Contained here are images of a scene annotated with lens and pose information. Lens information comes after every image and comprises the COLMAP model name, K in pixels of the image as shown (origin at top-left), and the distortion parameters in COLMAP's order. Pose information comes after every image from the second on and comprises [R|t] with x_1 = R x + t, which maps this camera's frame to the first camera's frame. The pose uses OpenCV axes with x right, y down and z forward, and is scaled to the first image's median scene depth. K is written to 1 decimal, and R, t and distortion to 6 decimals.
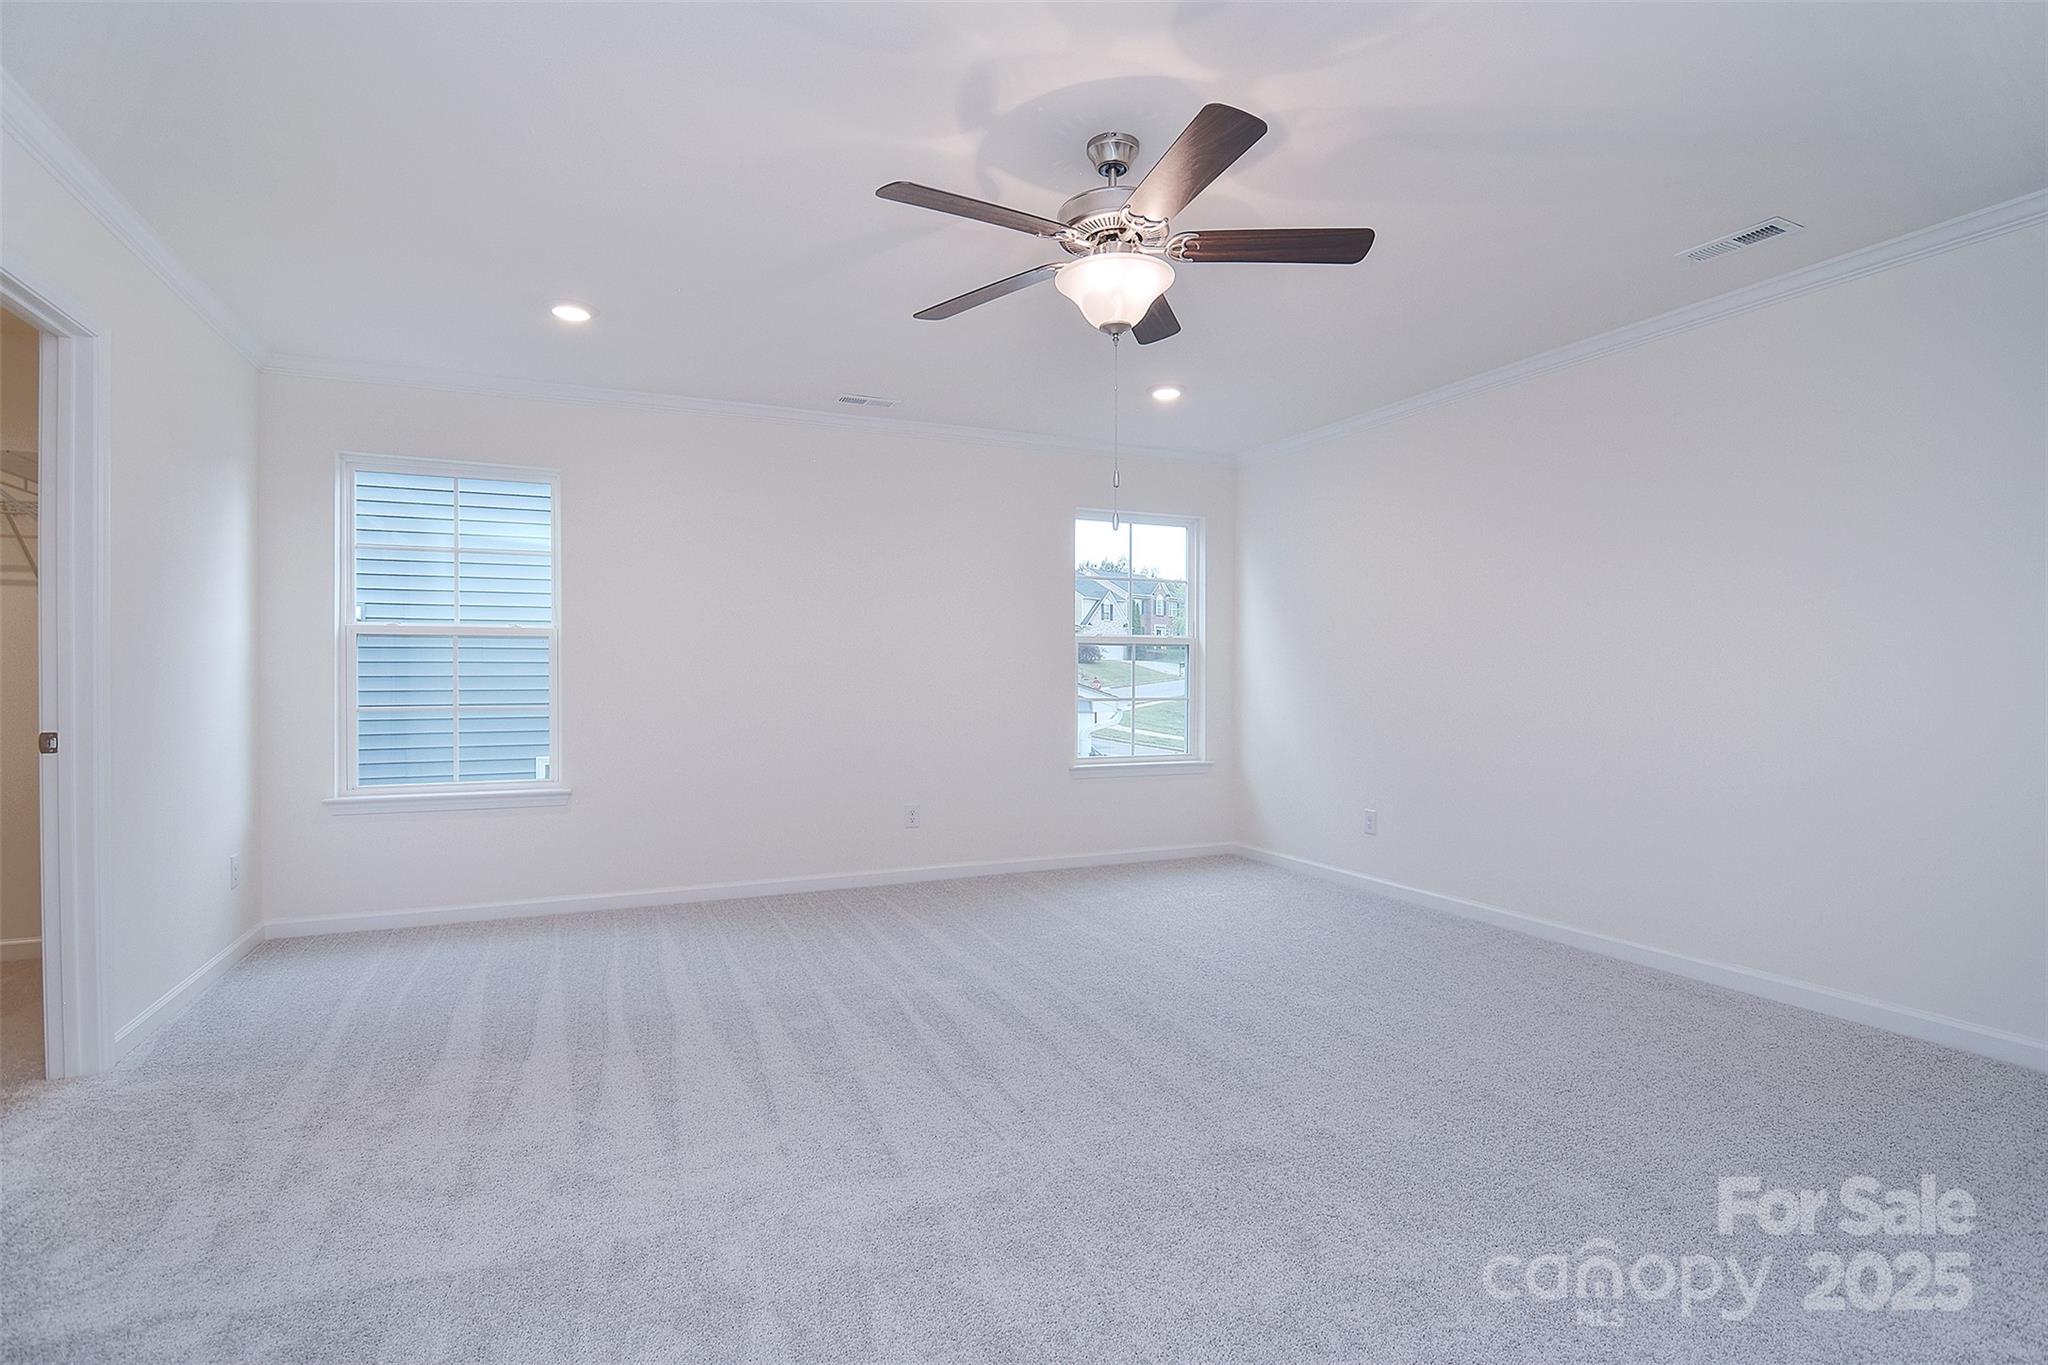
lens RADIAL K [[1001.0, 0, 1036.2], [0, 1001.0, 670.4], [0, 0, 1]] dist [-0.000395, -0.002275]
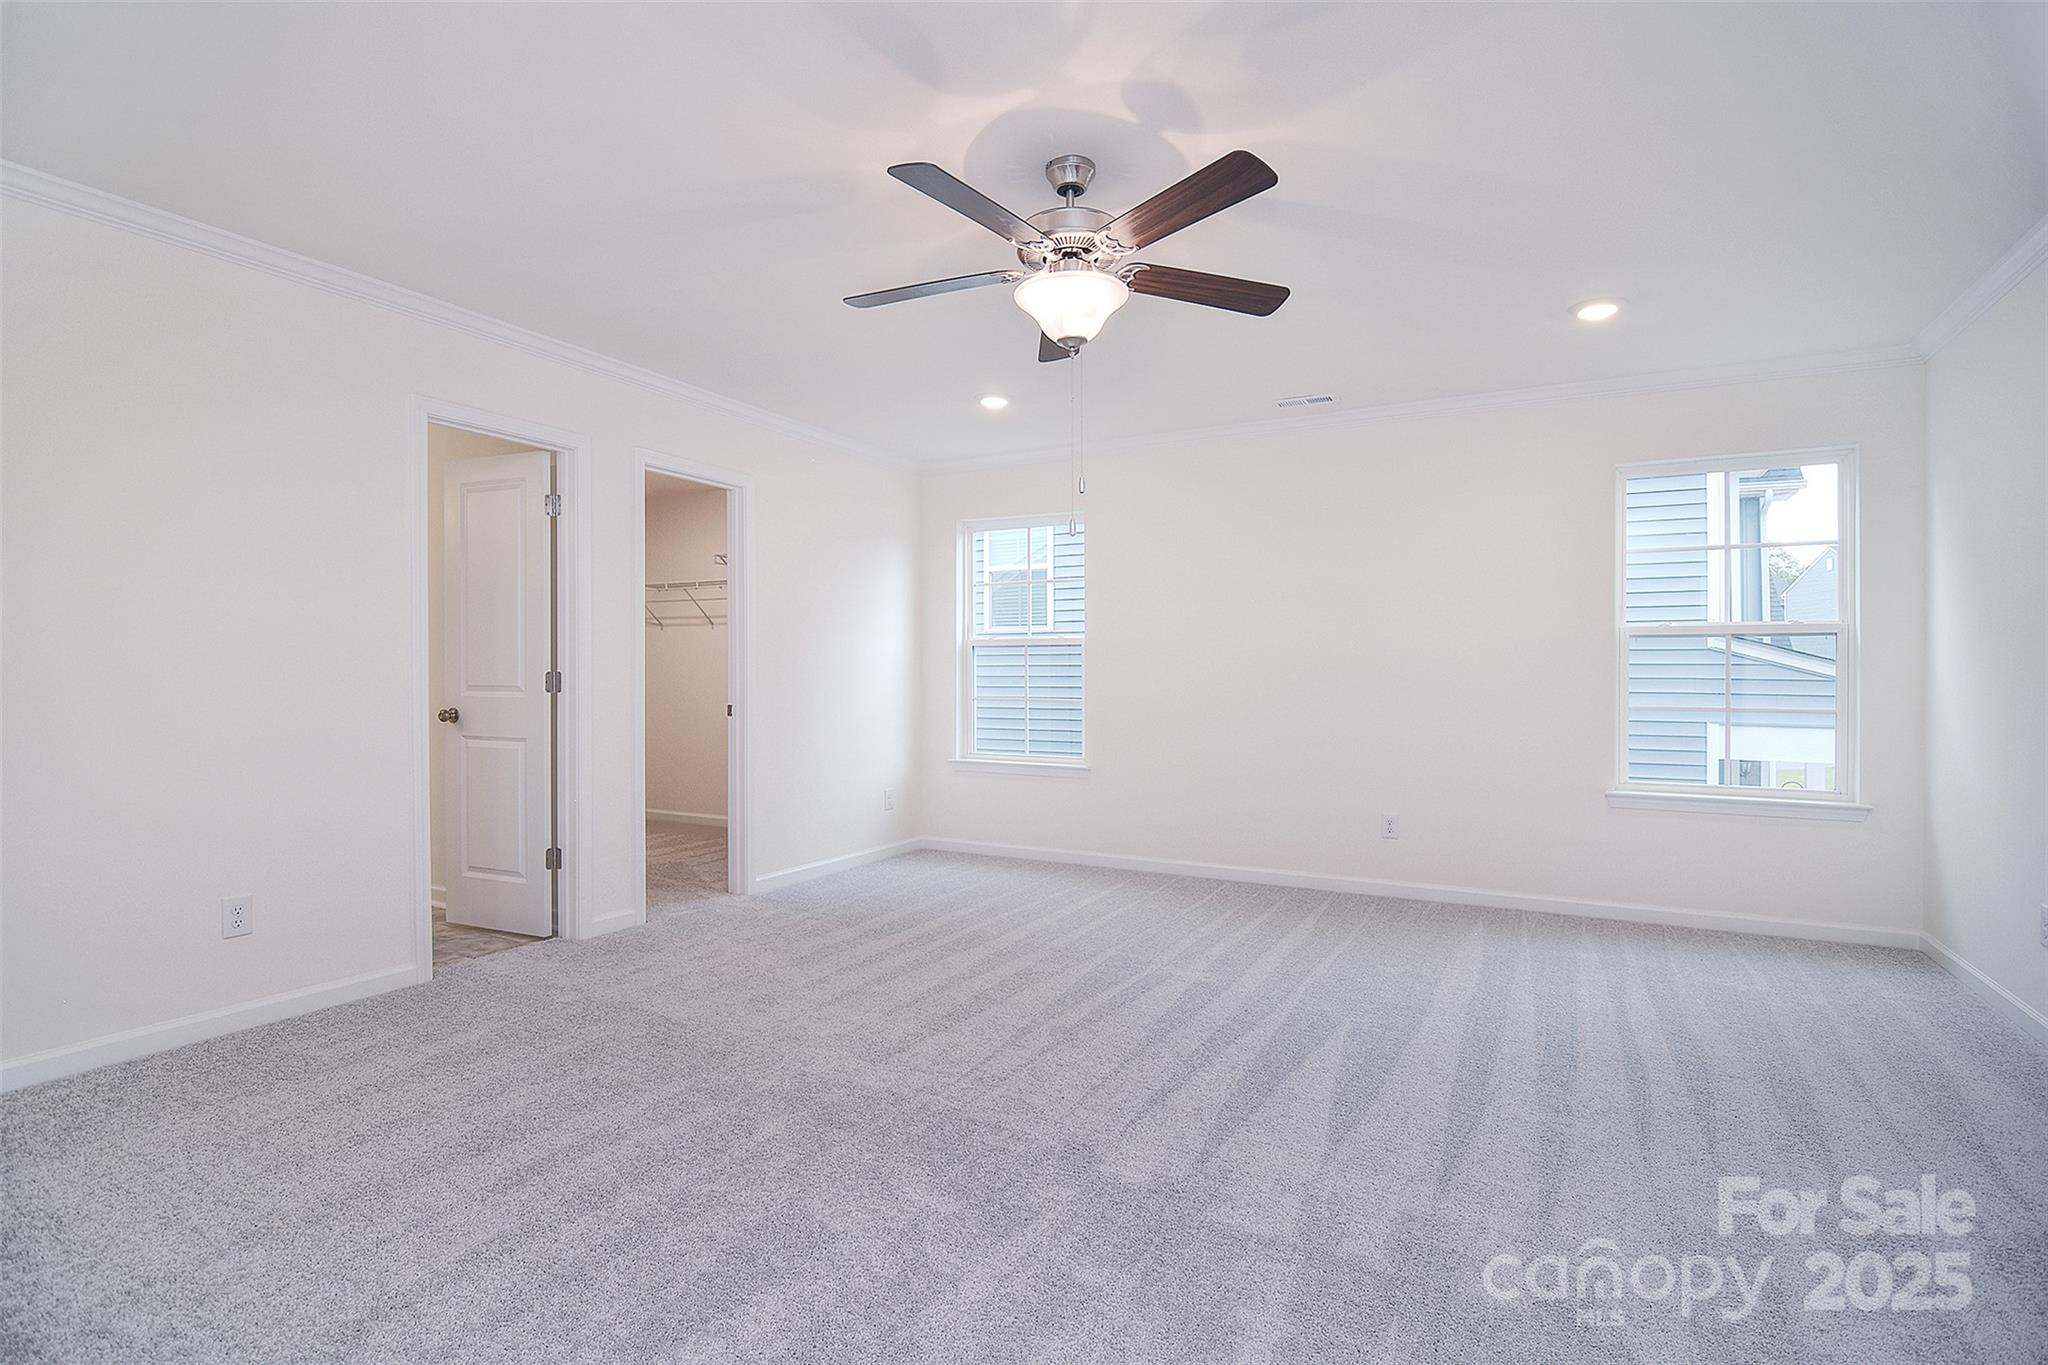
lens RADIAL K [[1001.0, 0, 1029.6], [0, 1001.0, 680.2], [0, 0, 1]] dist [-0.000395, -0.002275]
pose [[0.615820, 0.004677, -0.787873, 0.518507], [-0.000425, 0.999984, 0.005604, 0.004250], [0.787886, -0.003116, 0.615813, 0.196657]]
